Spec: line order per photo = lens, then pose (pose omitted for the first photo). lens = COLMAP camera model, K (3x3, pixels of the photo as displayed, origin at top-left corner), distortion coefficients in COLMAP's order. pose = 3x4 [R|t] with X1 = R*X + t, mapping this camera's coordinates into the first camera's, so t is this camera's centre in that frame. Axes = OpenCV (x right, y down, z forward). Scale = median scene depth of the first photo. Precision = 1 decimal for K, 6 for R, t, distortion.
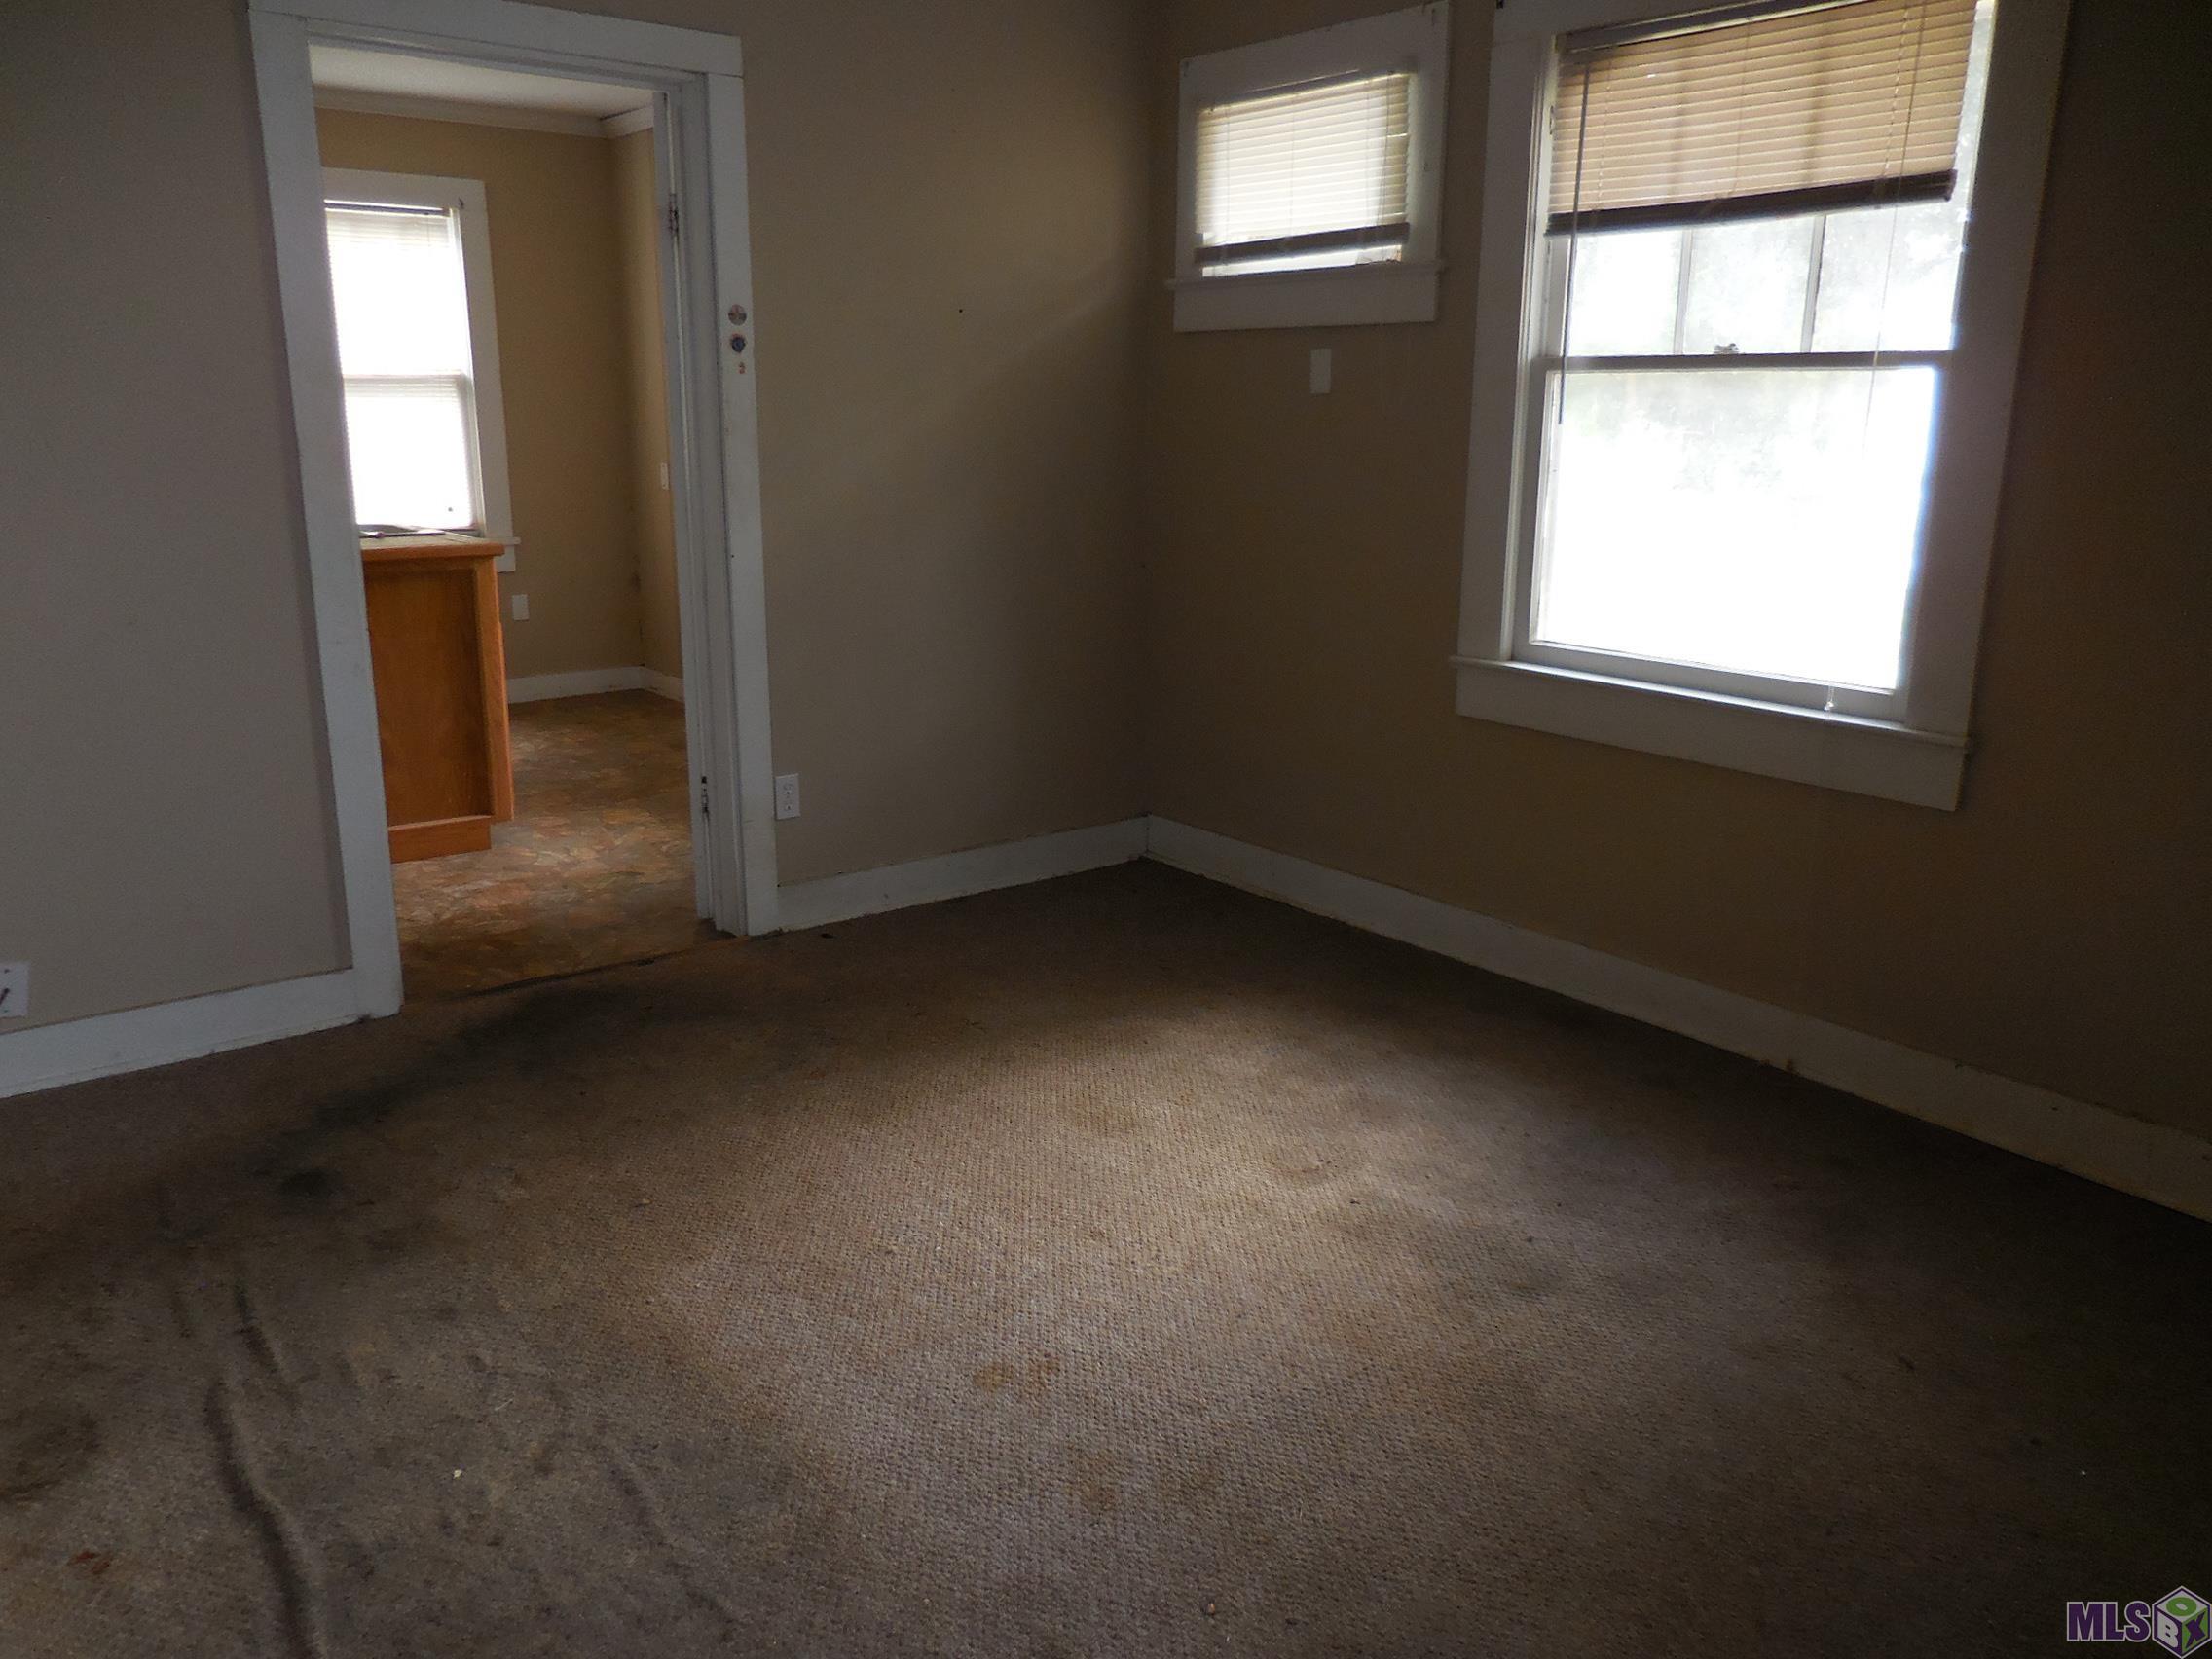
lens RADIAL K [[1697.2, 0, 1103.7], [0, 1697.2, 823.8], [0, 0, 1]] dist [-0.001592, 0.006762]
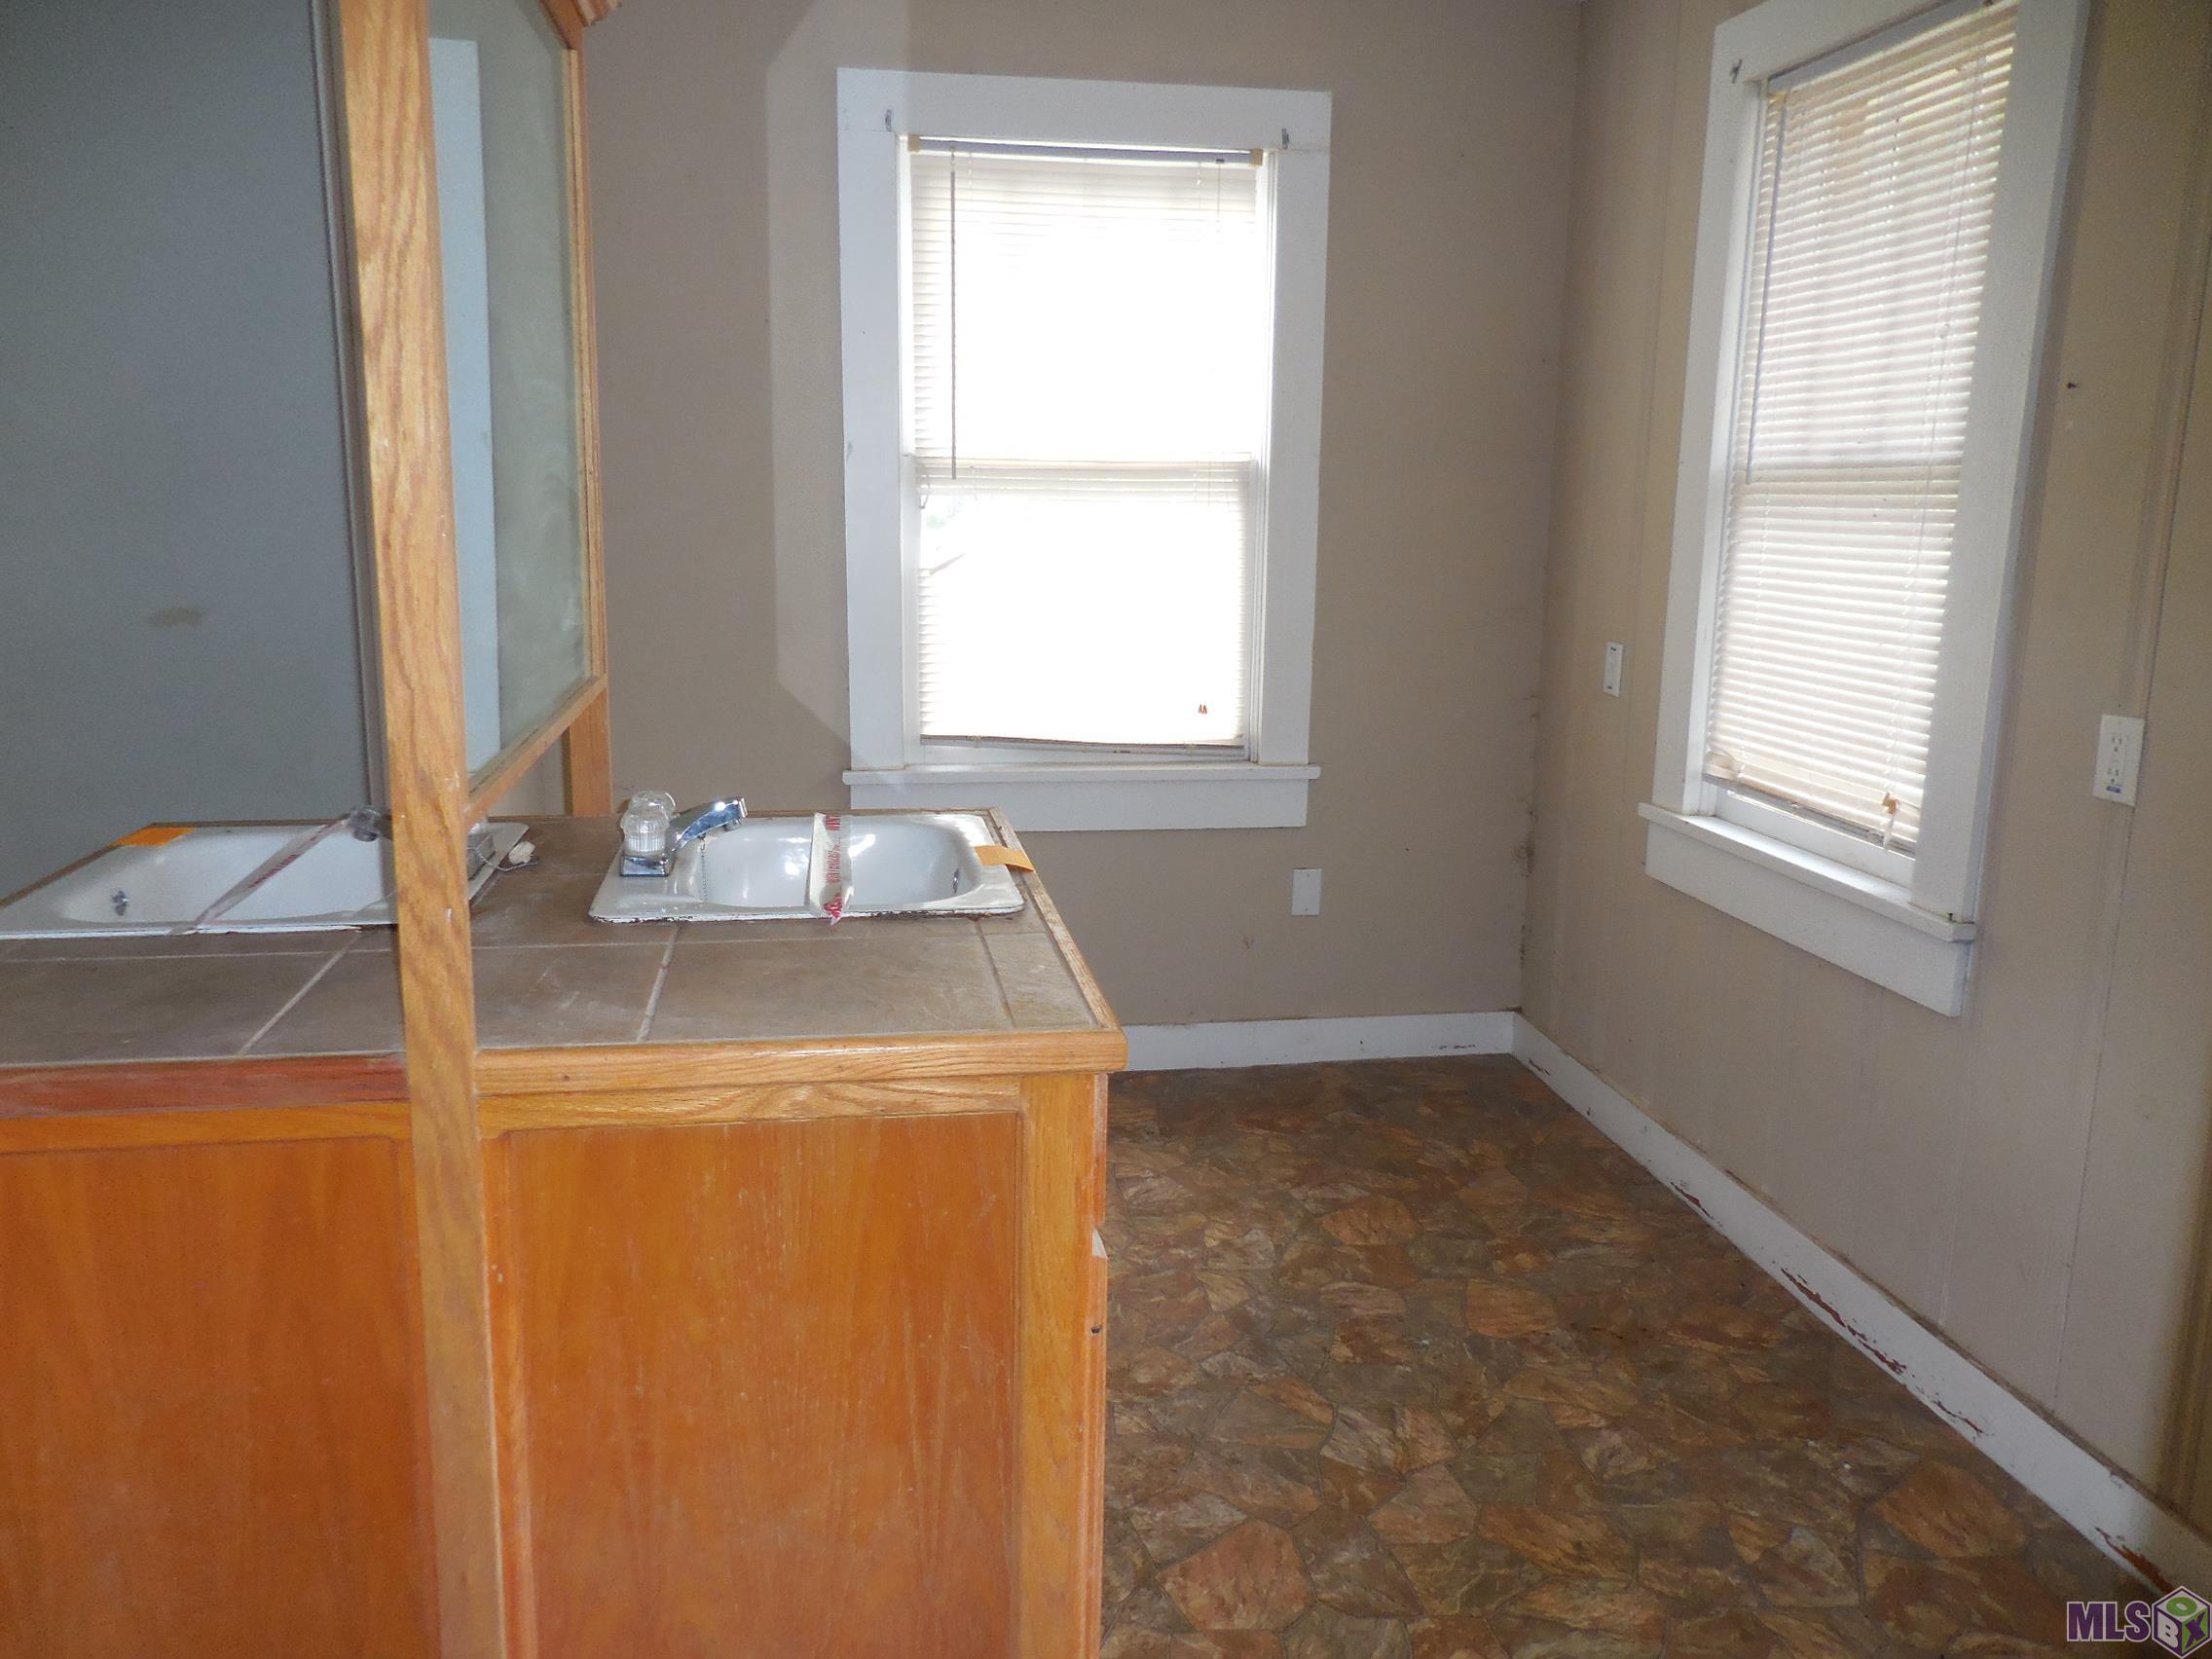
lens RADIAL K [[1697.2, 0, 1110.1], [0, 1697.2, 825.1], [0, 0, 1]] dist [-0.001592, 0.006762]
pose [[0.872769, 0.098481, -0.478095, -0.152745], [-0.123149, 0.992178, -0.020435, -0.136360], [0.472343, 0.076712, 0.878070, 0.526352]]
